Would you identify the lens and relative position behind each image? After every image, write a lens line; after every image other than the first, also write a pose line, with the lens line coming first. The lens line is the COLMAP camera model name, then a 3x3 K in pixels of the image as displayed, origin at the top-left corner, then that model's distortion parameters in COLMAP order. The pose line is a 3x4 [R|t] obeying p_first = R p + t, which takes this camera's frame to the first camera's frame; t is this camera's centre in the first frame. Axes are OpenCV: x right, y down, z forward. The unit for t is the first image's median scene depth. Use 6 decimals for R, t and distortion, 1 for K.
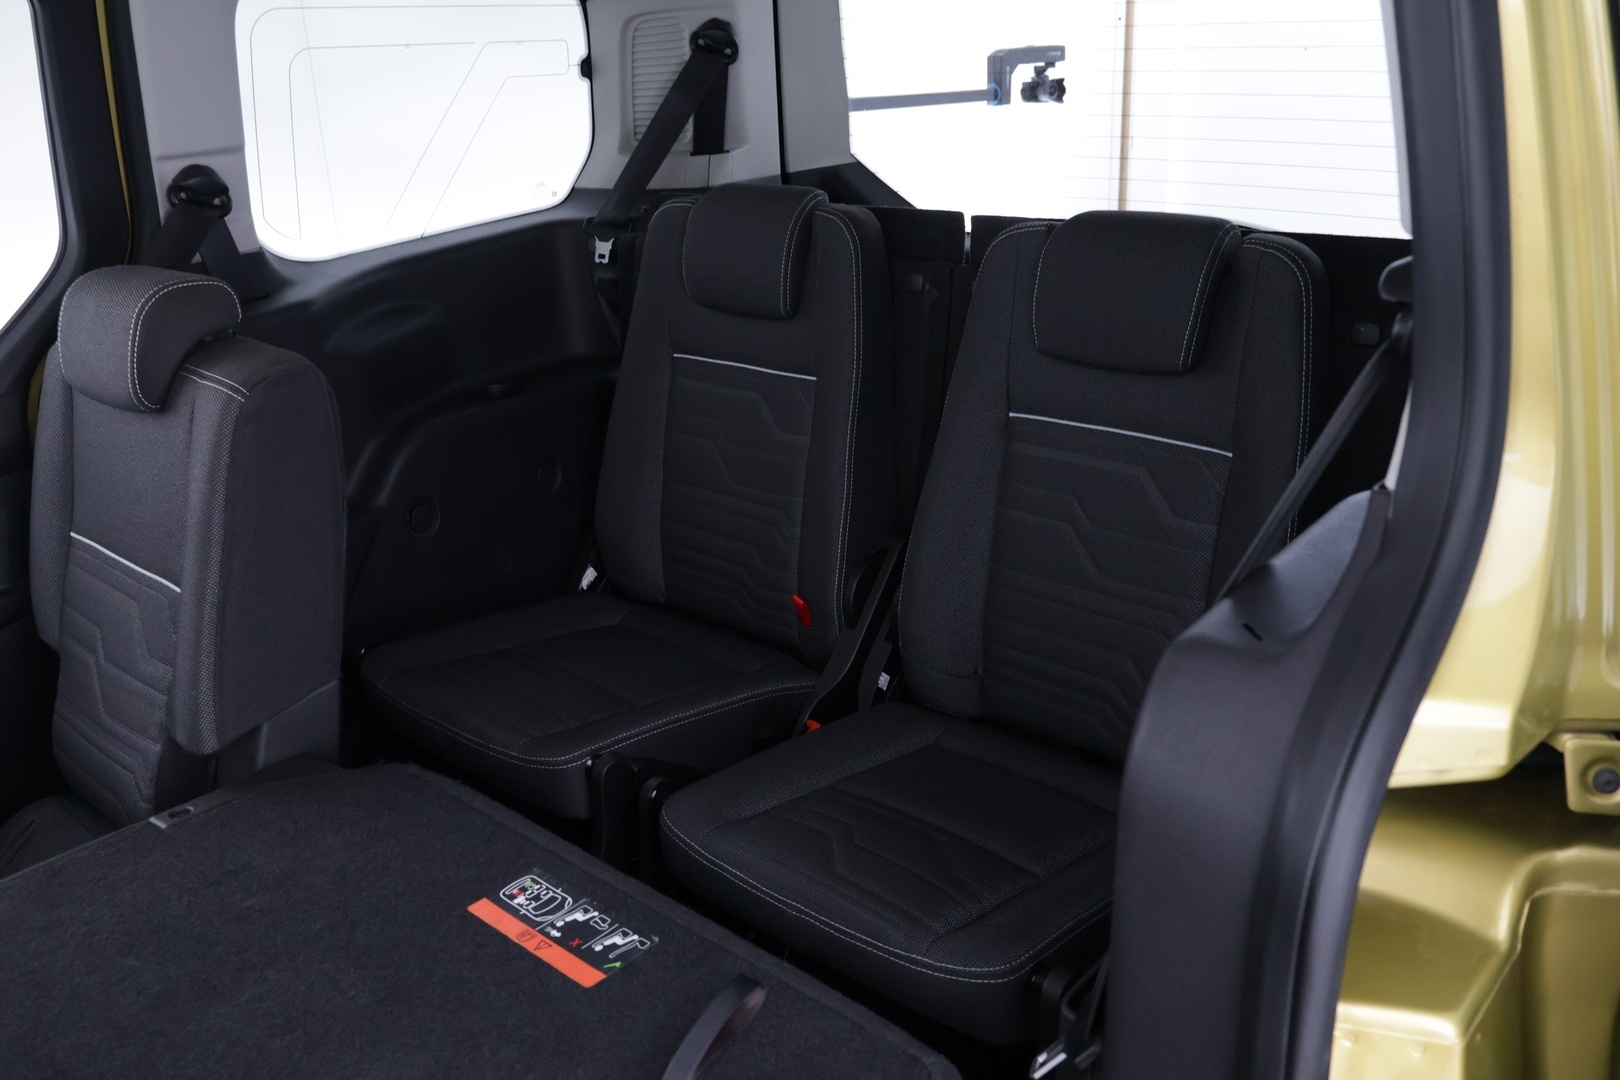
lens RADIAL K [[1361.9, 0, 804.3], [0, 1361.9, 536.7], [0, 0, 1]] dist [-0.029567, 0.025984]
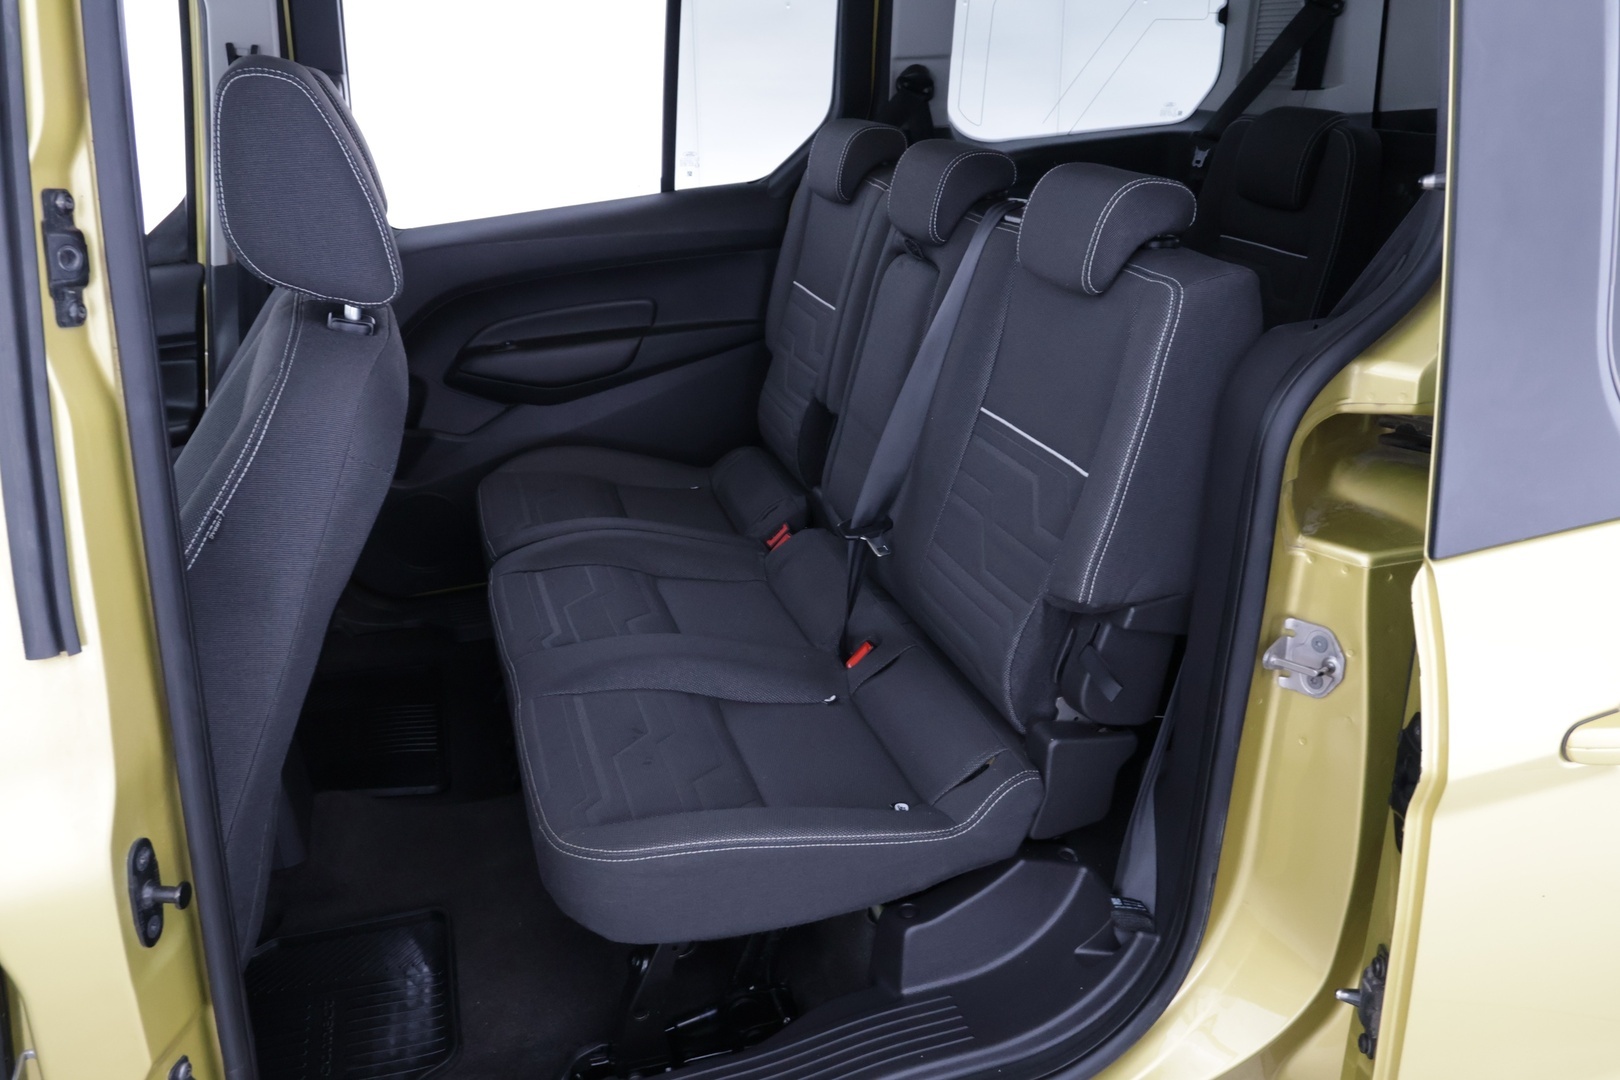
lens RADIAL K [[1361.9, 0, 816.2], [0, 1361.9, 538.6], [0, 0, 1]] dist [-0.029567, 0.025984]
pose [[0.850343, 0.219989, -0.478039, 0.288023], [-0.207319, 0.975004, 0.079906, 0.140249], [0.483668, 0.031159, 0.874697, -0.356598]]
